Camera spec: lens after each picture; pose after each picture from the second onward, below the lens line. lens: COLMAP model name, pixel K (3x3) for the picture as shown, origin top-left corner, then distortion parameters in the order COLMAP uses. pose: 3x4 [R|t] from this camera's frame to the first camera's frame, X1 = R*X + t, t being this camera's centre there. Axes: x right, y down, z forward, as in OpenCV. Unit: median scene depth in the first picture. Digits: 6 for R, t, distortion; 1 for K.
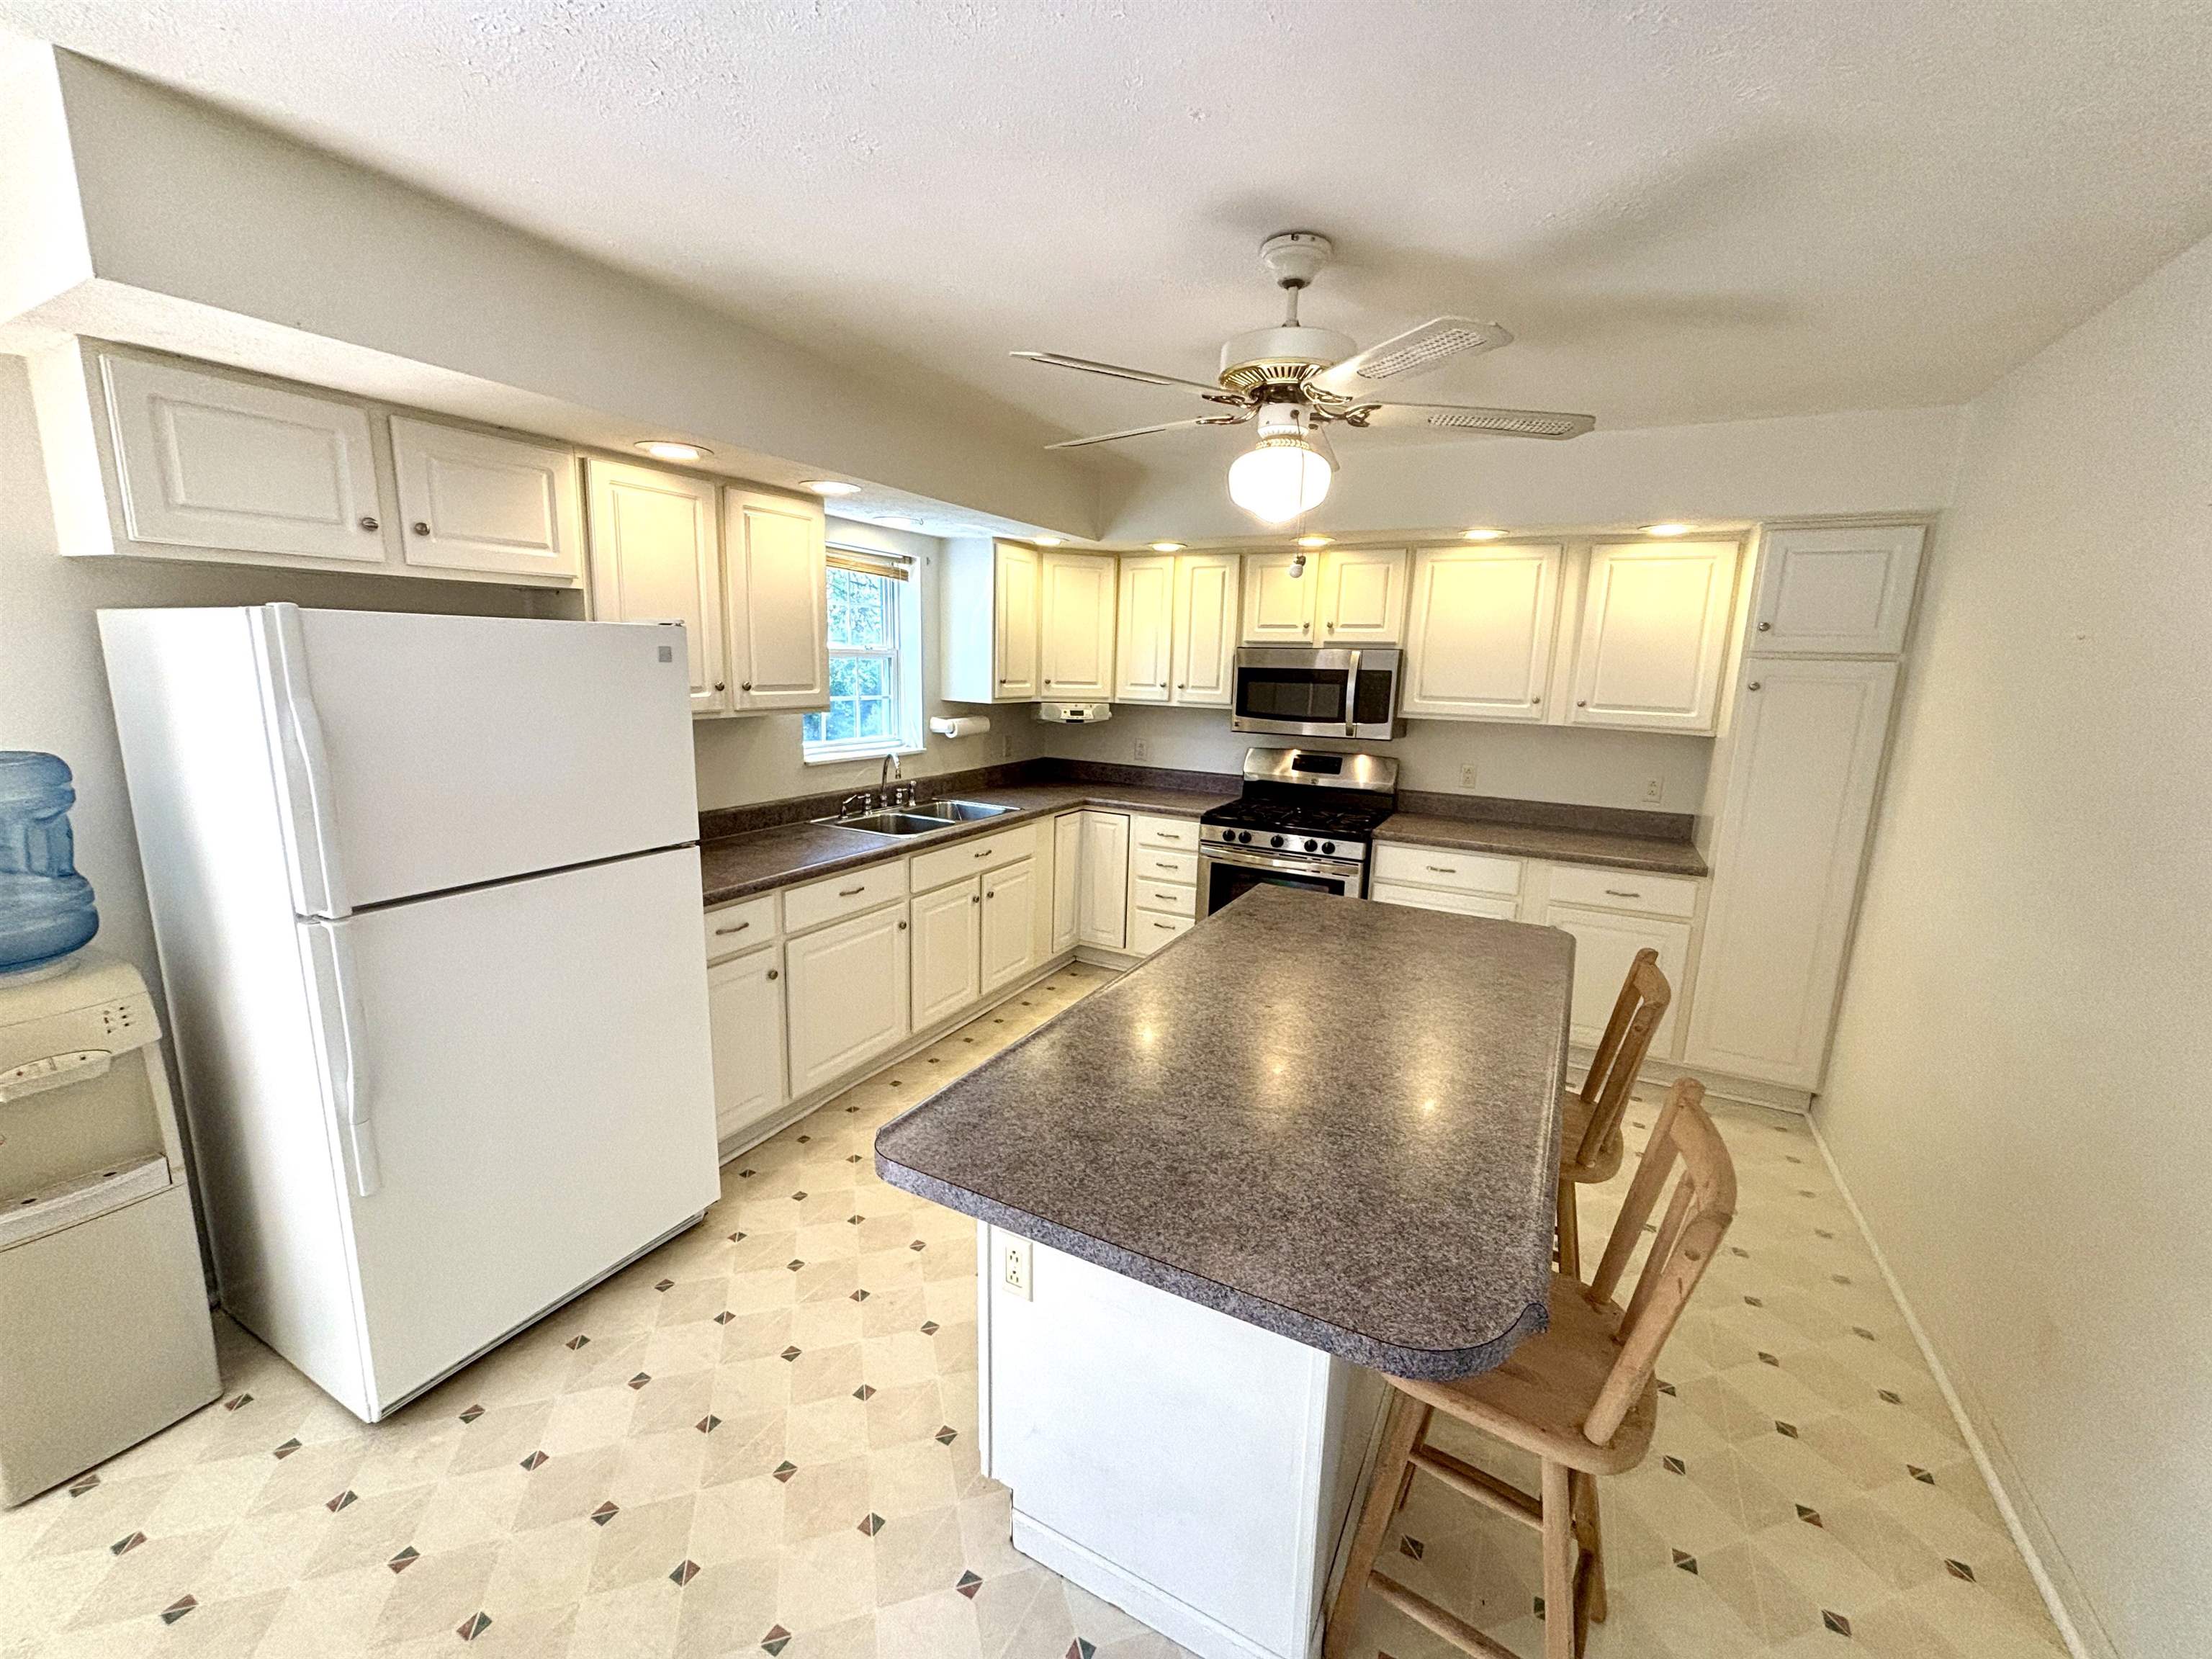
lens RADIAL K [[892.3, 0, 1085.3], [0, 892.3, 831.4], [0, 0, 1]] dist [0.000812, -0.000234]
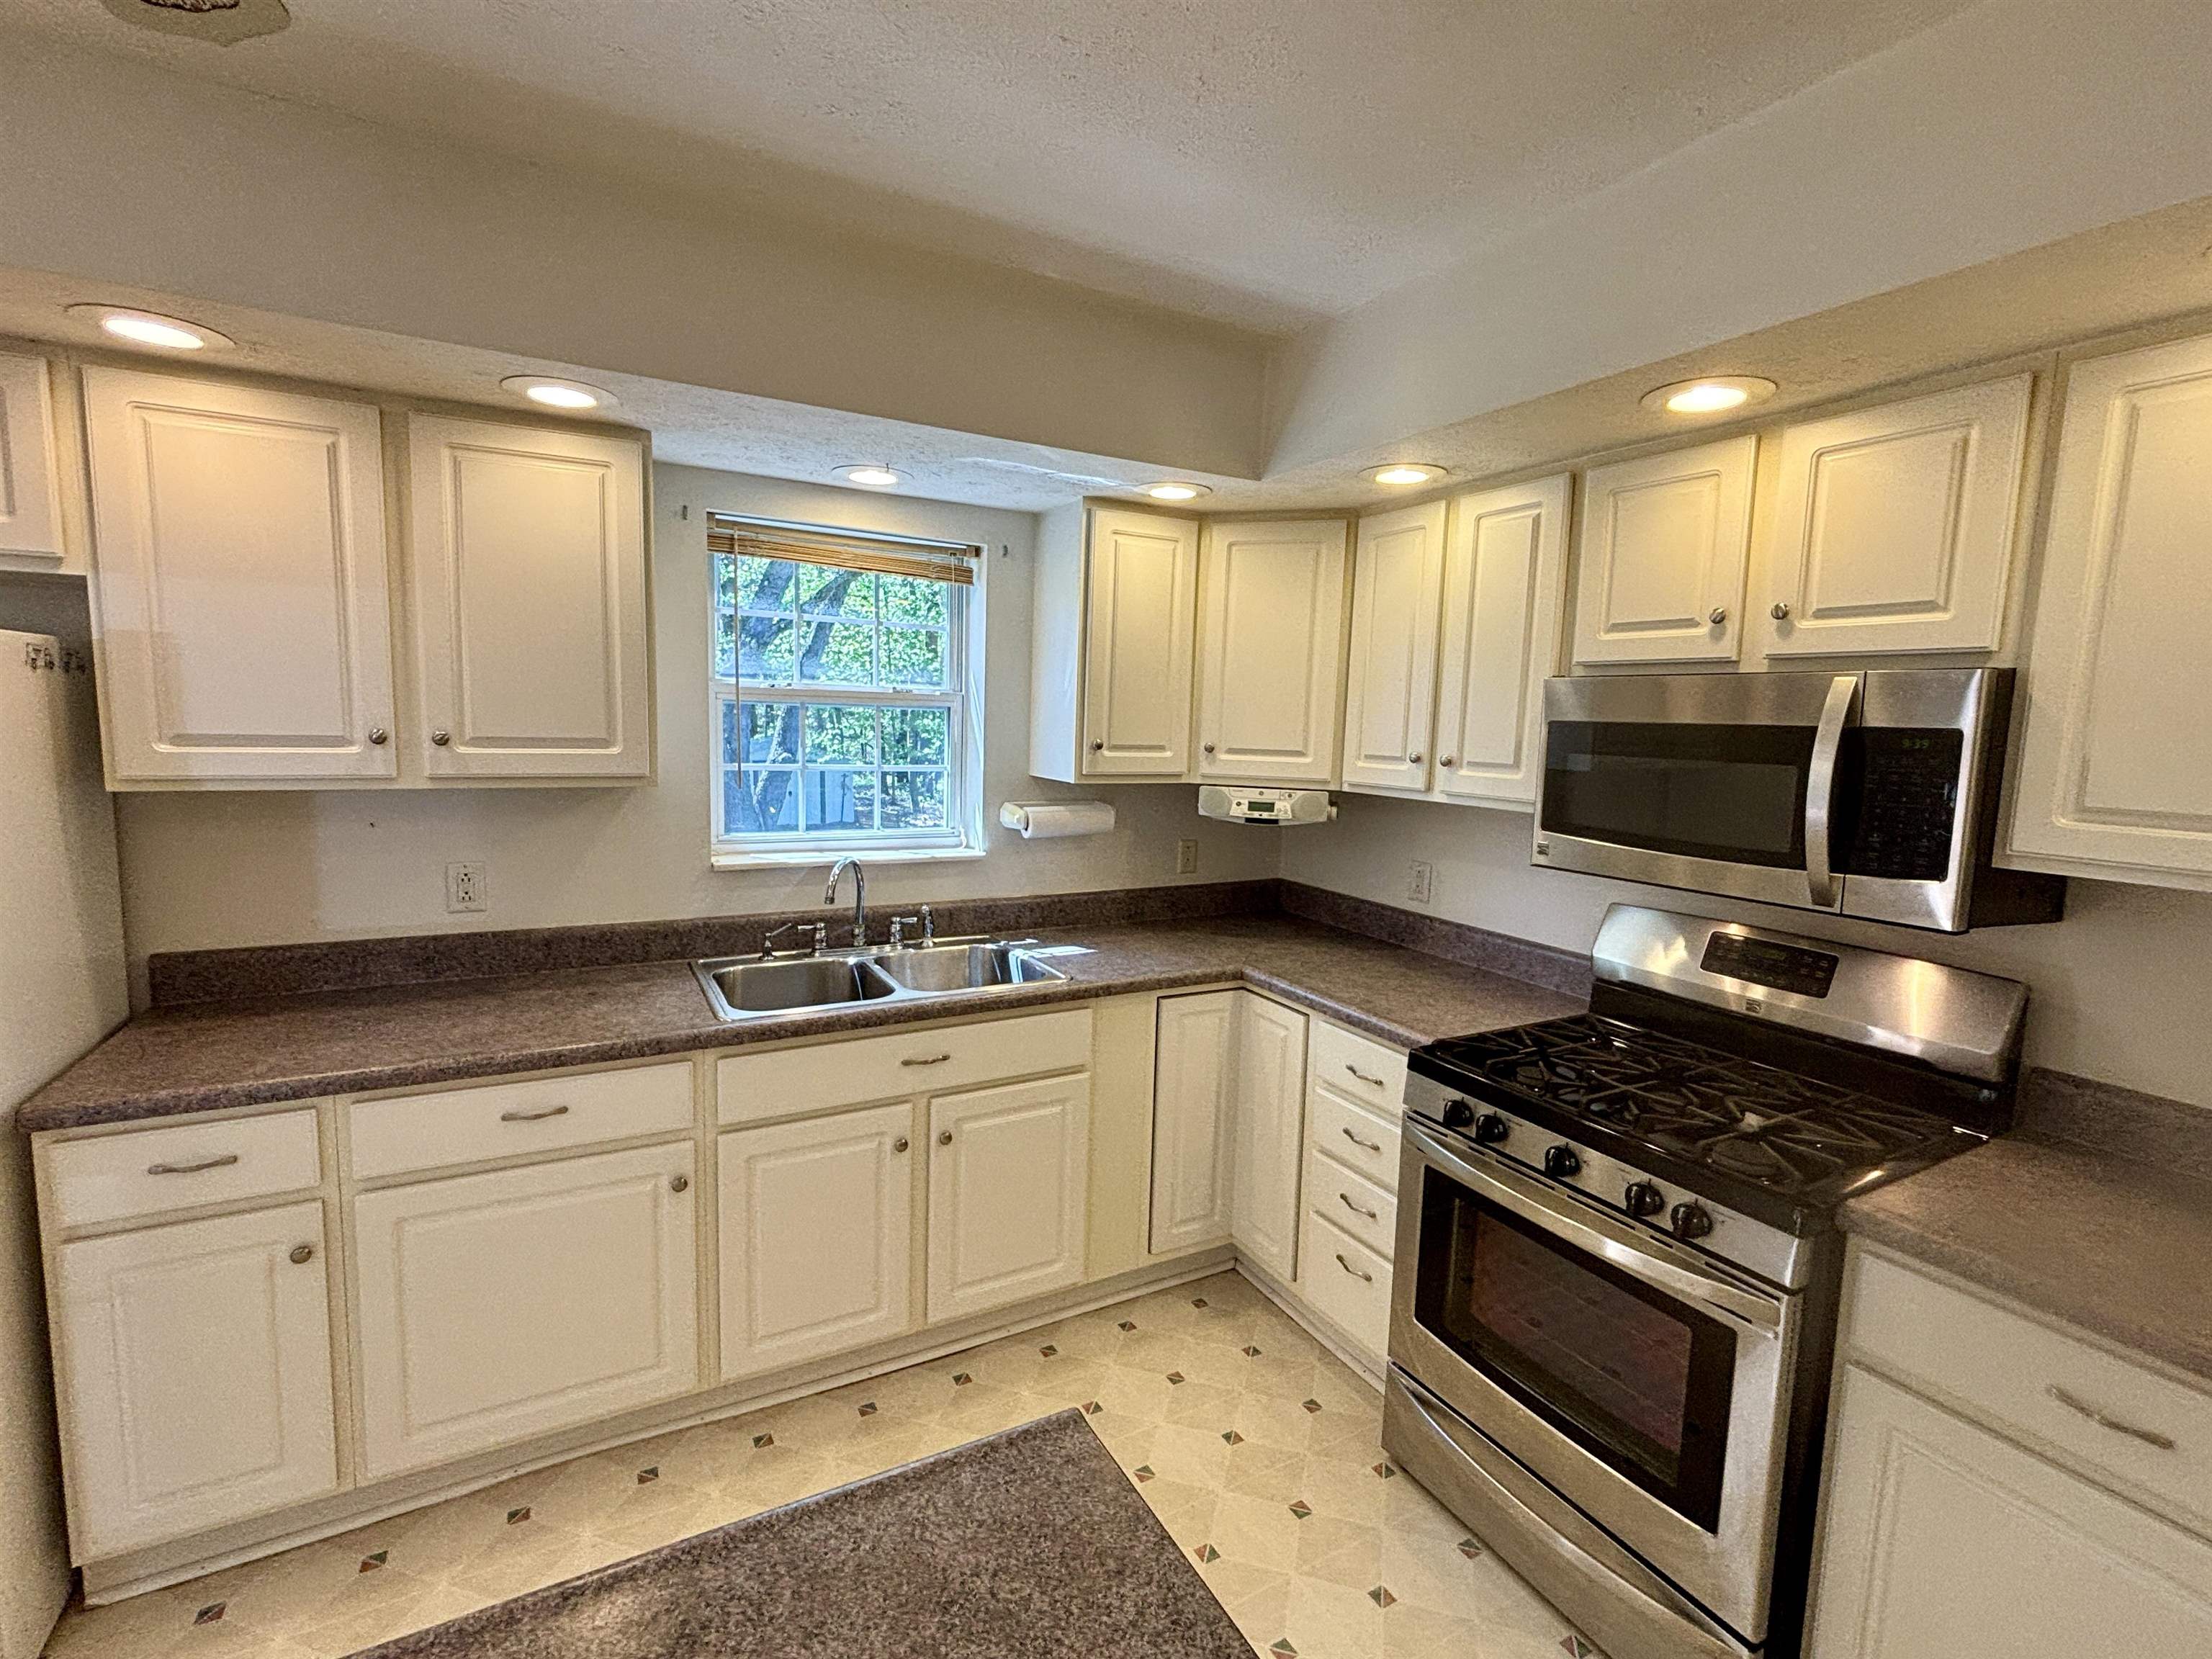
lens RADIAL K [[992.8, 0, 1087.0], [0, 992.8, 811.5], [0, 0, 1]] dist [-0.011537, -0.000002]
pose [[0.841232, 0.050597, -0.538301, 0.252256], [-0.109856, 0.990839, -0.078545, -0.078825], [0.529396, 0.125210, 0.839084, 0.487518]]
